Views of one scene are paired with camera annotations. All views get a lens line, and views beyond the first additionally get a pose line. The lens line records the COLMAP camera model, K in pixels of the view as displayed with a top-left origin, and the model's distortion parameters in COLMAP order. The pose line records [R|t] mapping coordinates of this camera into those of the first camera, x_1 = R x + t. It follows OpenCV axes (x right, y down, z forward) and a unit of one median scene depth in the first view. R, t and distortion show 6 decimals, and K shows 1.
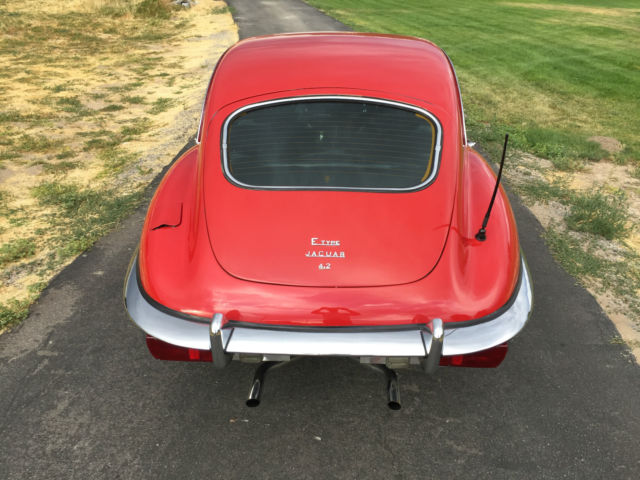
lens RADIAL K [[561.1, 0, 325.6], [0, 561.1, 237.1], [0, 0, 1]] dist [0.073852, -0.120862]
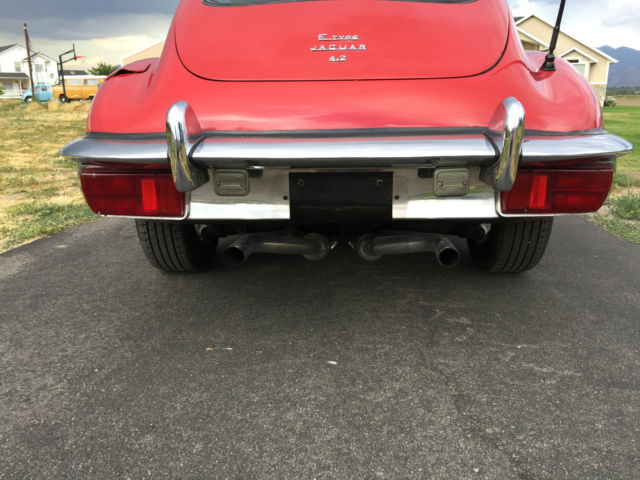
lens RADIAL K [[558.9, 0, 321.9], [0, 558.9, 242.3], [0, 0, 1]] dist [0.078108, -0.130509]
pose [[0.999675, -0.020106, -0.015652, -0.012445], [0.016393, 0.977773, -0.209026, 0.349622], [0.019507, 0.208702, 0.977785, 0.301794]]
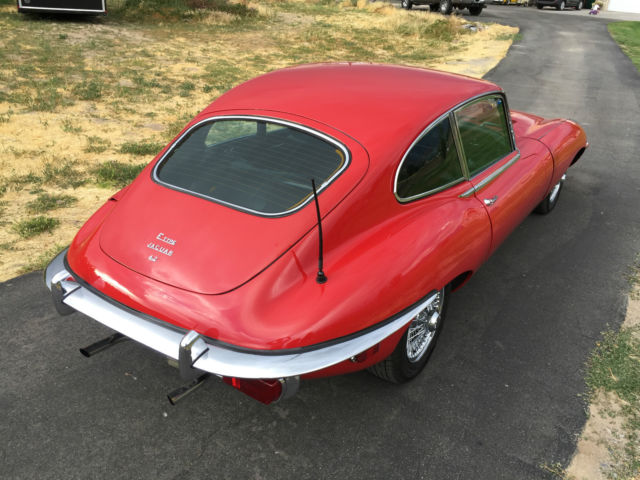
lens RADIAL K [[561.1, 0, 325.6], [0, 561.1, 237.1], [0, 0, 1]] dist [0.073852, -0.120862]
pose [[0.848701, 0.248193, -0.467020, 0.677630], [-0.263937, 0.963987, 0.032656, -0.098995], [0.458306, 0.095549, 0.883644, 0.123508]]
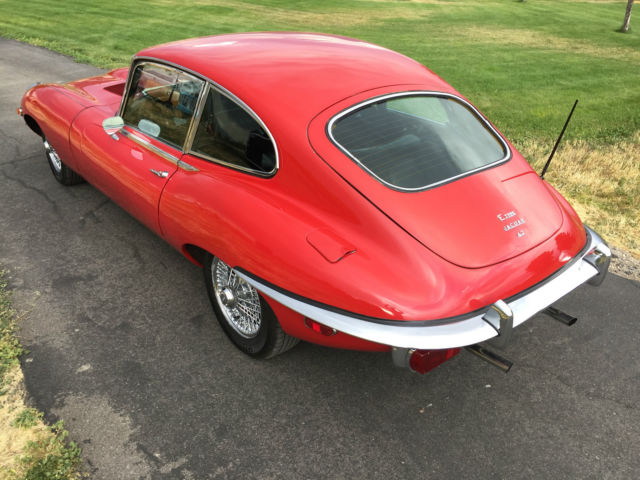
lens RADIAL K [[561.1, 0, 325.6], [0, 561.1, 237.1], [0, 0, 1]] dist [0.073852, -0.120862]
pose [[0.751061, -0.303187, 0.586502, -0.836367], [0.284882, 0.950195, 0.126381, -0.172001], [-0.595609, 0.072164, 0.800027, 0.245564]]
